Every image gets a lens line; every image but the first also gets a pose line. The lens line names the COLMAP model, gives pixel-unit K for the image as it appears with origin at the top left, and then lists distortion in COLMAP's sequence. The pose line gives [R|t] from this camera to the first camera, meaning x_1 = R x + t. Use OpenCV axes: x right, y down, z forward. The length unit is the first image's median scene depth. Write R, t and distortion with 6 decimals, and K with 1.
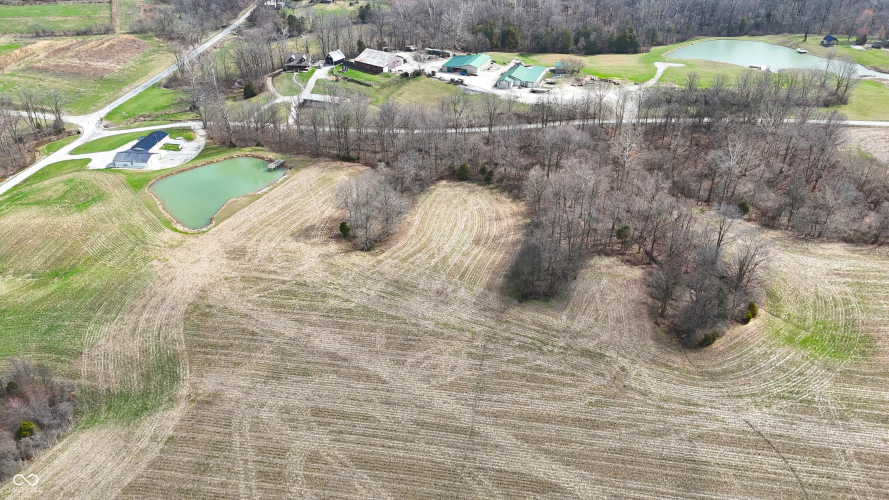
lens RADIAL K [[672.7, 0, 443.7], [0, 672.7, 248.3], [0, 0, 1]] dist [0.049113, -0.006110]
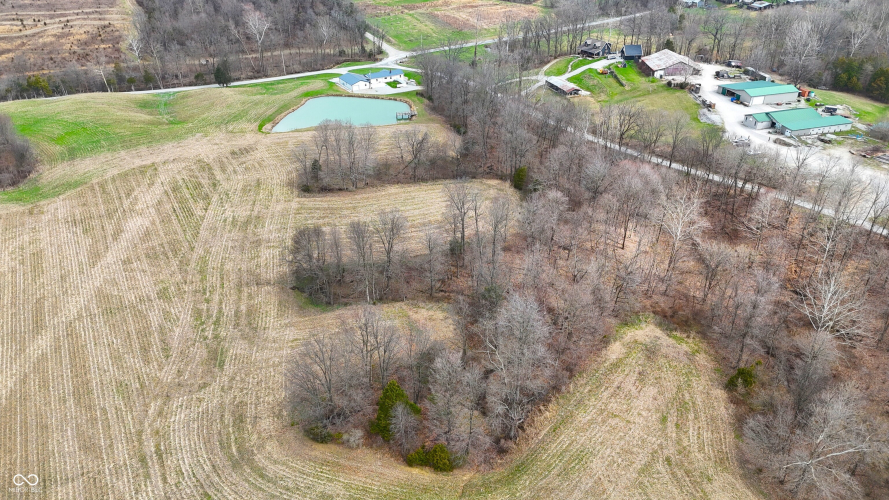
lens RADIAL K [[672.7, 0, 444.9], [0, 672.7, 249.3], [0, 0, 1]] dist [0.049113, -0.006110]
pose [[0.599383, 0.398903, -0.693986, 0.501341], [-0.416500, 0.895794, 0.155179, -0.110657], [0.683570, 0.196033, 0.703067, 0.334009]]
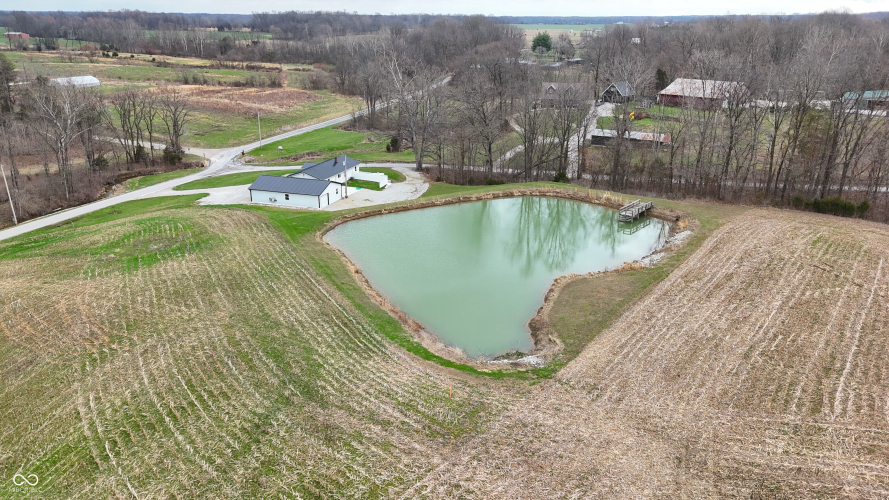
lens RADIAL K [[672.7, 0, 445.1], [0, 672.7, 252.2], [0, 0, 1]] dist [0.049113, -0.006110]
pose [[0.982470, 0.071104, -0.172329, -0.249846], [-0.105685, 0.973941, -0.200671, -0.010002], [0.153569, 0.215366, 0.964383, 0.536260]]
